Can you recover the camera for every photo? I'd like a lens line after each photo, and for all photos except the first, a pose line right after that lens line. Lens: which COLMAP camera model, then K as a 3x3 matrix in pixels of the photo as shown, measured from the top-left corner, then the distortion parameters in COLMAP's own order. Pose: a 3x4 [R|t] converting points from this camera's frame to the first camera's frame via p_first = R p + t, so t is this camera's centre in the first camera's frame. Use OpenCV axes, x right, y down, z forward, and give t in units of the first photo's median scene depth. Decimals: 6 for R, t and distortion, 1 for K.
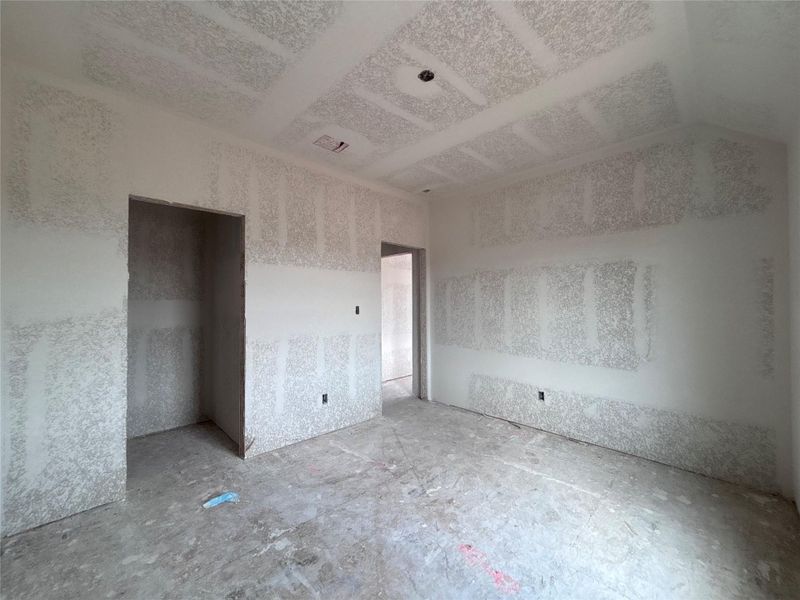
lens RADIAL K [[322.2, 0, 400.0], [0, 322.2, 300.0], [0, 0, 1]] dist [-0.007172, 0.000477]
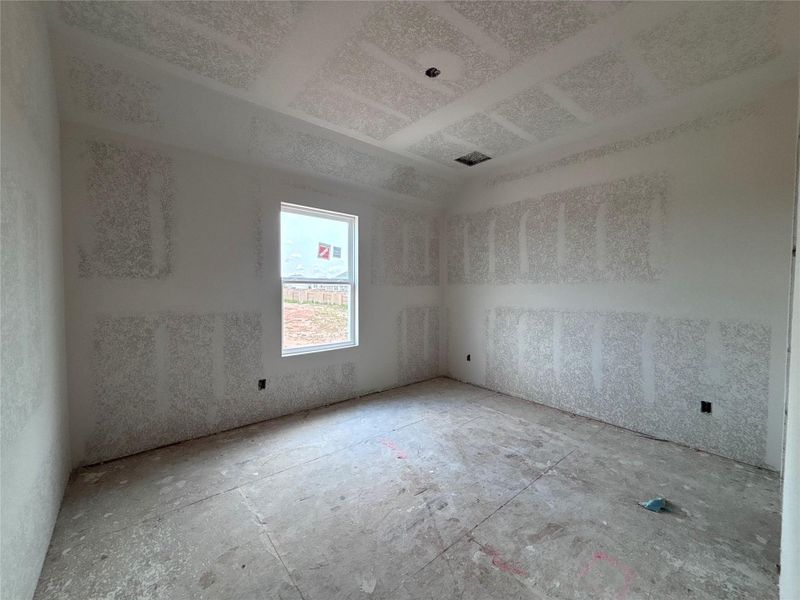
lens RADIAL K [[322.2, 0, 400.0], [0, 322.2, 300.0], [0, 0, 1]] dist [-0.007172, 0.000477]
pose [[-0.997400, -0.007685, 0.071658, 0.104860], [-0.005781, 0.999626, 0.026735, 0.038965], [-0.071837, 0.026251, -0.997071, 2.045028]]
